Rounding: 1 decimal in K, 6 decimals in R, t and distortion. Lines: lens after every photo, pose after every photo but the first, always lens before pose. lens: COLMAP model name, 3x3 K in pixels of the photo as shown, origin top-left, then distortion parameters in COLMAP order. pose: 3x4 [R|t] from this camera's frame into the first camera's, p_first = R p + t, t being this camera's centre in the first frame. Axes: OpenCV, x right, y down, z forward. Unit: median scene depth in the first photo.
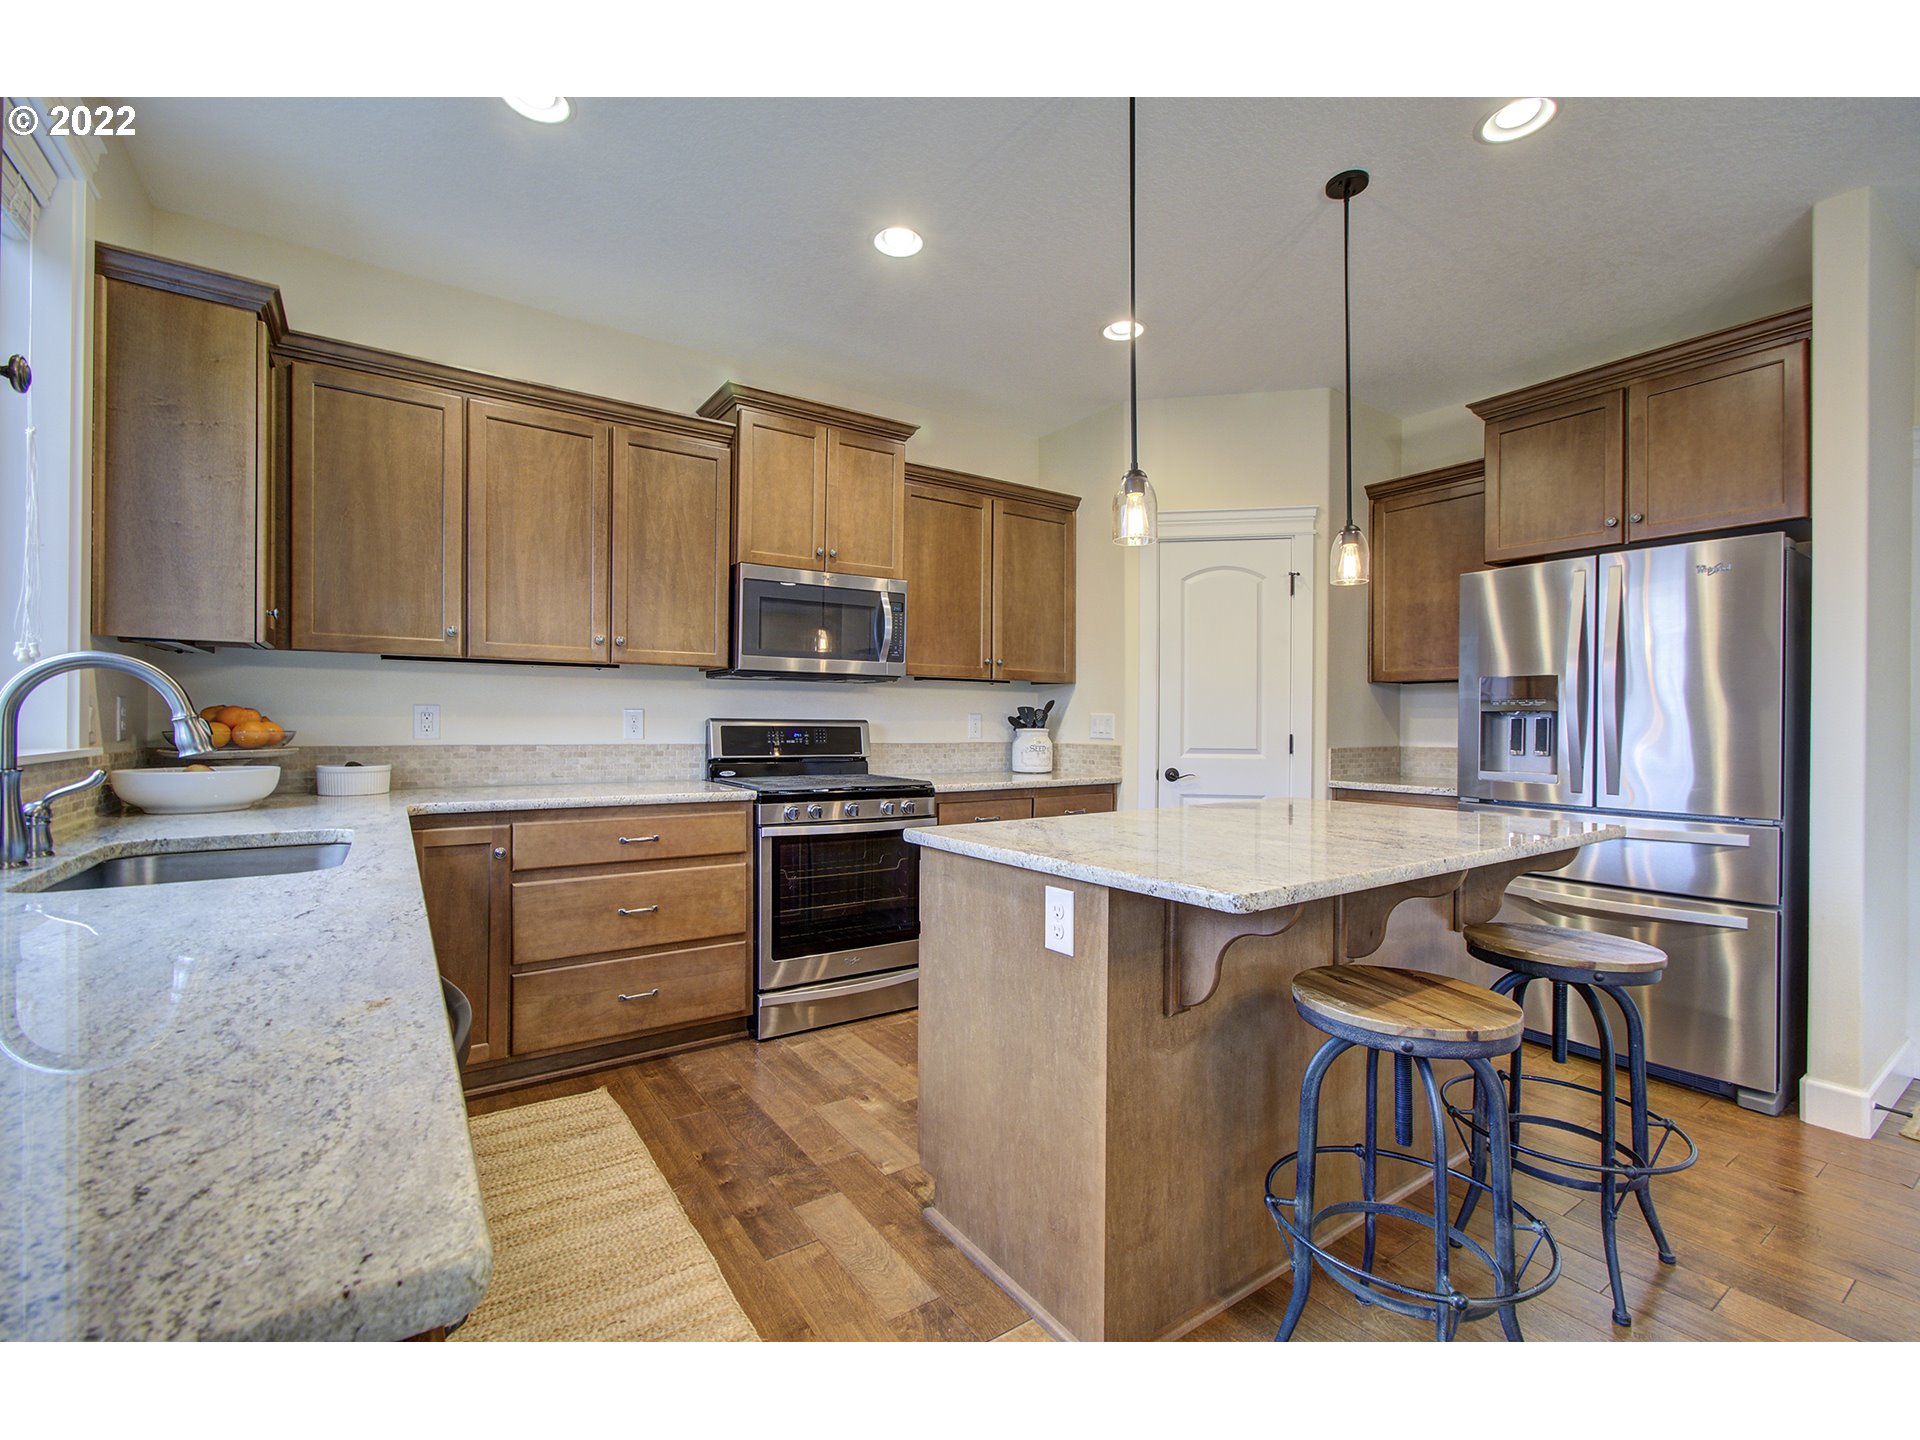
lens RADIAL K [[826.3, 0, 973.2], [0, 826.3, 722.2], [0, 0, 1]] dist [-0.011186, 0.002153]
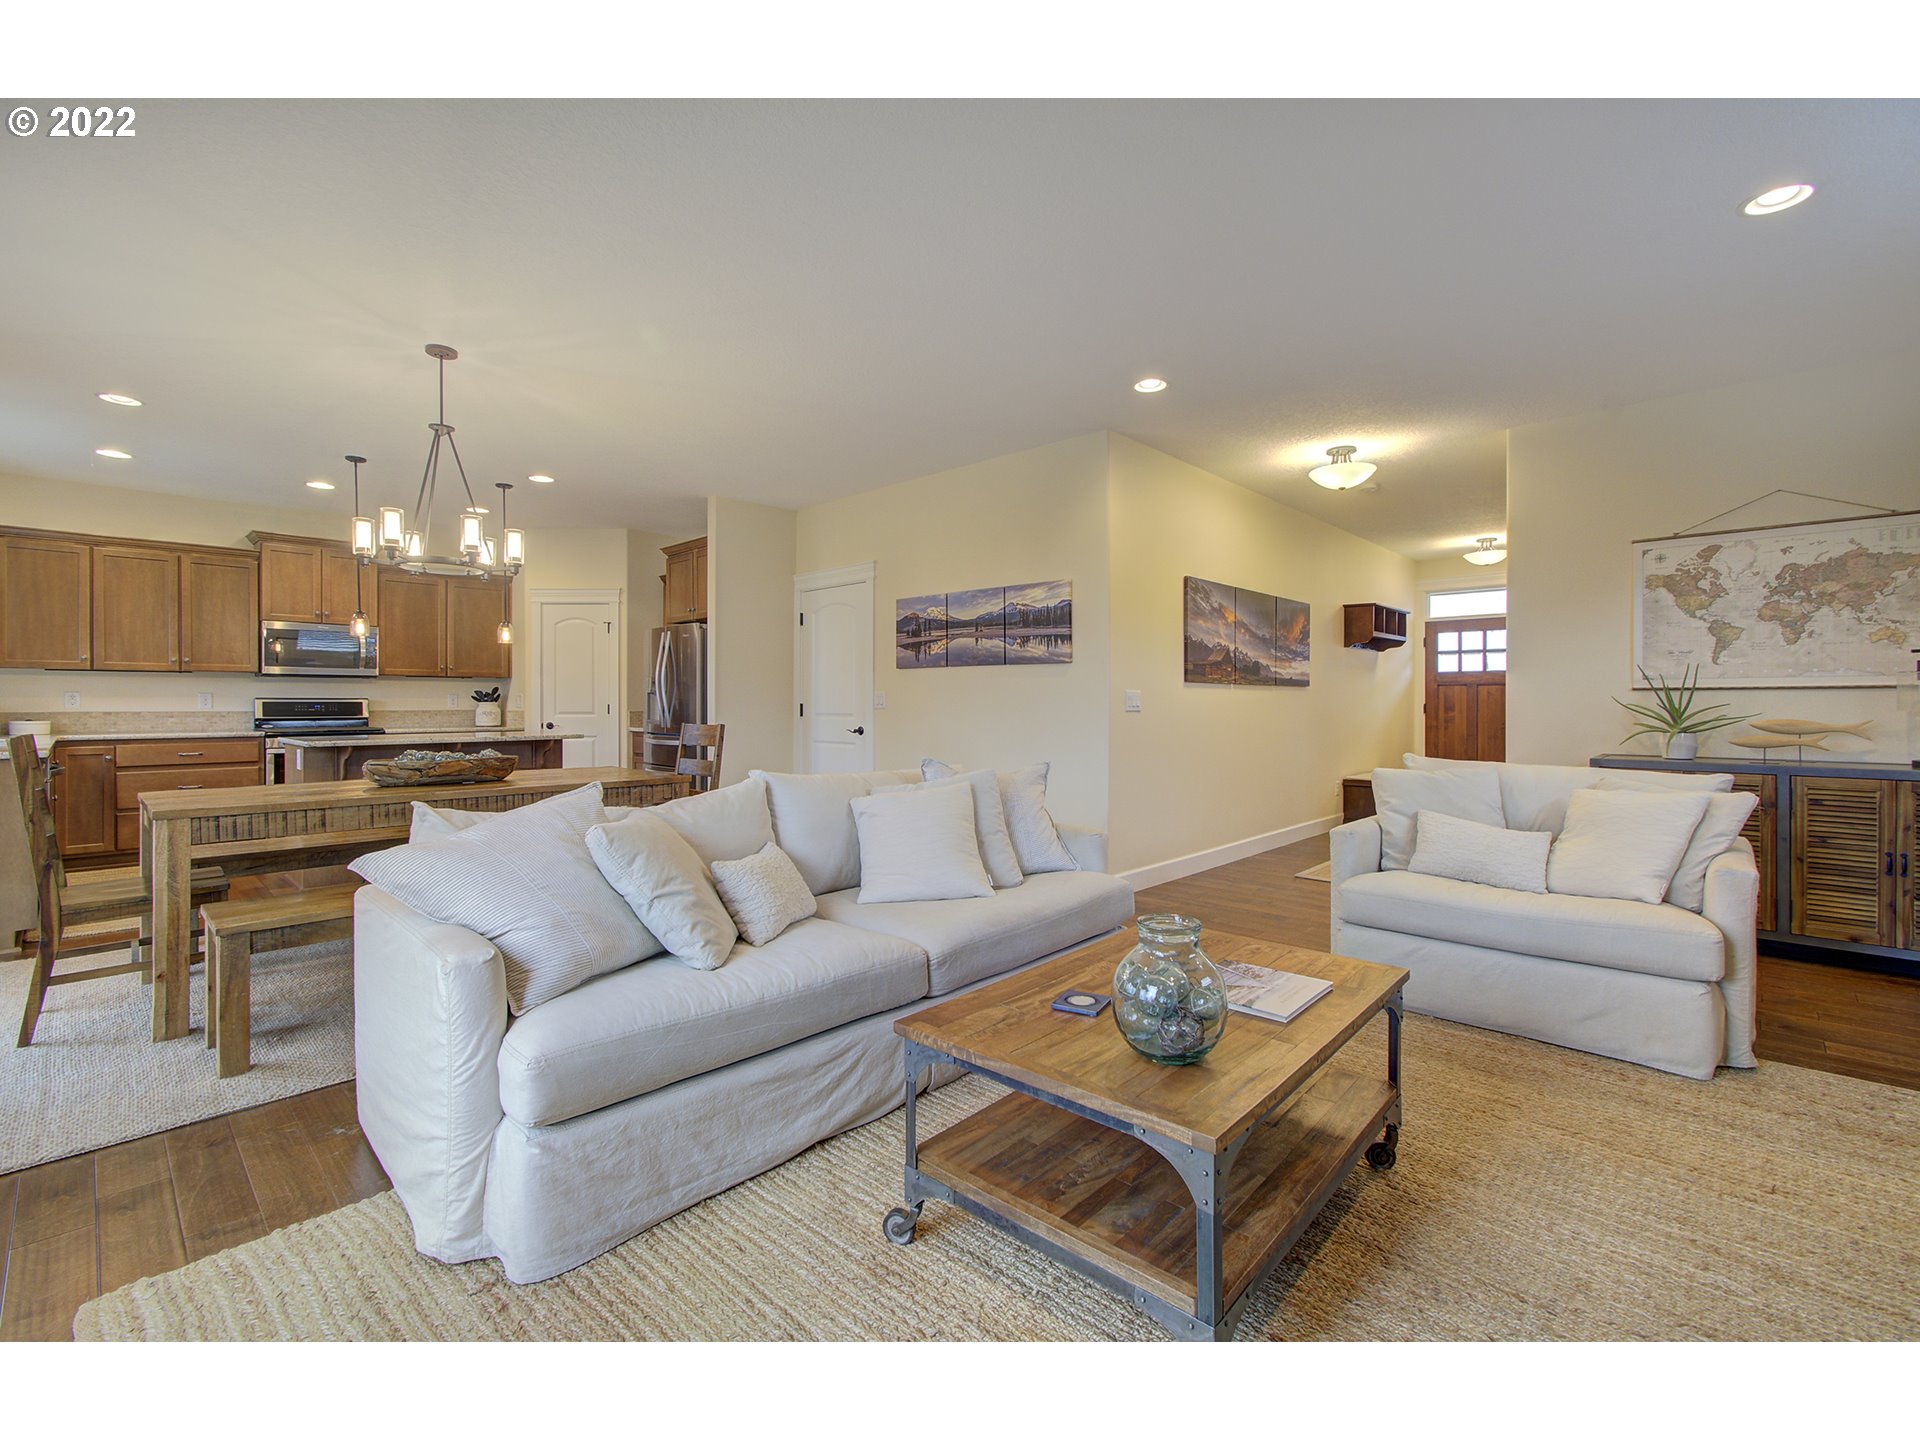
lens RADIAL K [[826.3, 0, 964.7], [0, 826.3, 704.4], [0, 0, 1]] dist [-0.011186, 0.002153]
pose [[0.984036, -0.008579, 0.177762, 1.096191], [0.006692, 0.999915, 0.011211, 0.001614], [-0.177843, -0.009843, 0.984010, -1.328665]]
